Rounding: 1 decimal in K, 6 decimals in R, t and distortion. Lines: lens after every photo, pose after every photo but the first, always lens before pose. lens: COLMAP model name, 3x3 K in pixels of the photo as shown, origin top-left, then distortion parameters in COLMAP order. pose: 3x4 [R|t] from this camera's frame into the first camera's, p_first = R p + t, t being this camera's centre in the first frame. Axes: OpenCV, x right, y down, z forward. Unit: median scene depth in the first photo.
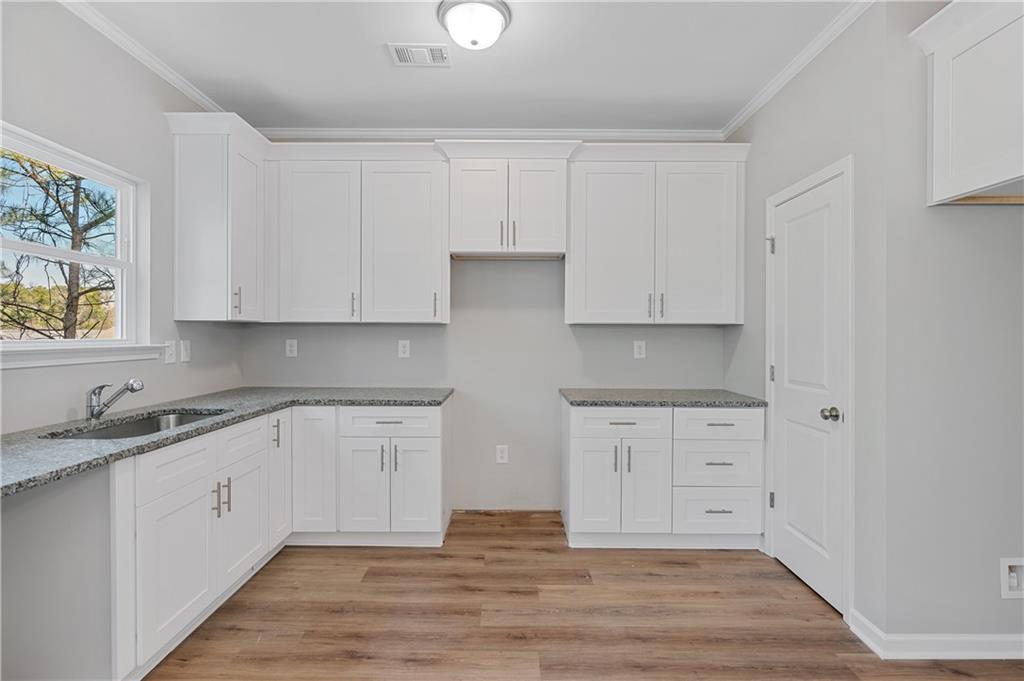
lens RADIAL K [[500.1, 0, 507.8], [0, 500.1, 336.7], [0, 0, 1]] dist [-0.004546, -0.000998]
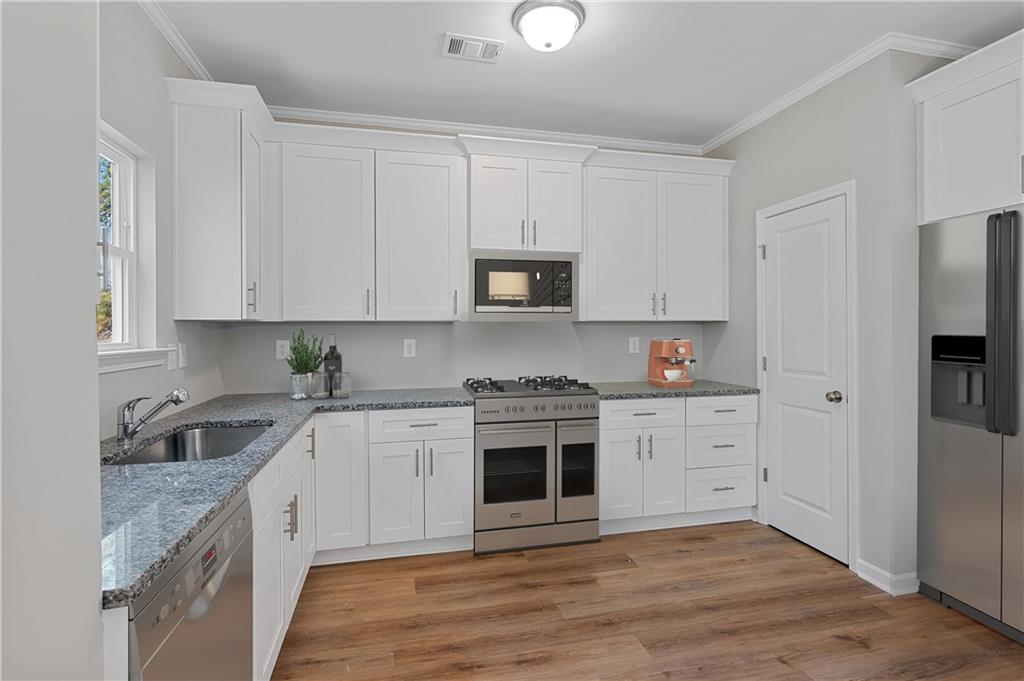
lens RADIAL K [[501.3, 0, 514.6], [0, 501.3, 332.6], [0, 0, 1]] dist [-0.003673, -0.000511]
pose [[0.970727, -0.010446, 0.239959, -0.315767], [0.010953, 0.999940, -0.000776, -0.003894], [-0.239937, 0.003382, 0.970783, 0.025503]]
